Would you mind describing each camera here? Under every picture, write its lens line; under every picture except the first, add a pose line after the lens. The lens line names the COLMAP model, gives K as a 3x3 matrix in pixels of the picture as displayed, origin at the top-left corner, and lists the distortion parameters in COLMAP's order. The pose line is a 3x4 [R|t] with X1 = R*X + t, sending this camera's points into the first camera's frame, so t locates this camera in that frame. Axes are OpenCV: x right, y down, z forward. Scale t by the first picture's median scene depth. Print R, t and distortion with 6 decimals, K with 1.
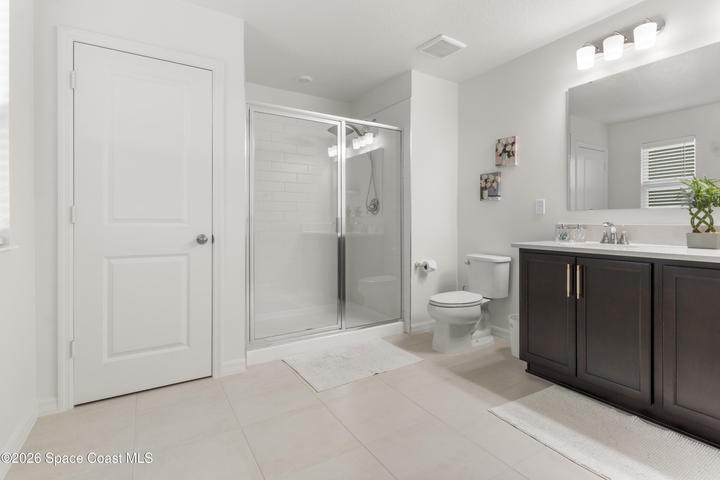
lens RADIAL K [[346.3, 0, 361.4], [0, 346.3, 224.2], [0, 0, 1]] dist [0.000847, 0.000214]
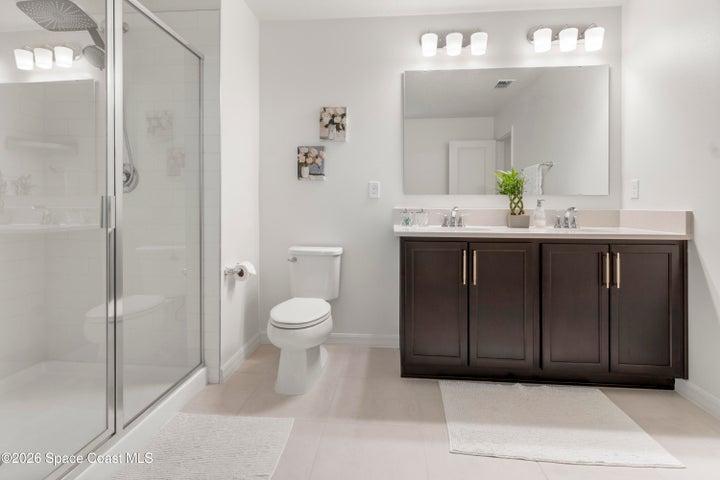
lens RADIAL K [[350.7, 0, 360.1], [0, 350.7, 206.4], [0, 0, 1]] dist [-0.001239, 0.000142]
pose [[0.593415, 0.000888, 0.804897, -0.243621], [0.003860, 0.999985, -0.003949, -0.002335], [-0.804888, 0.005450, 0.593402, 0.451845]]
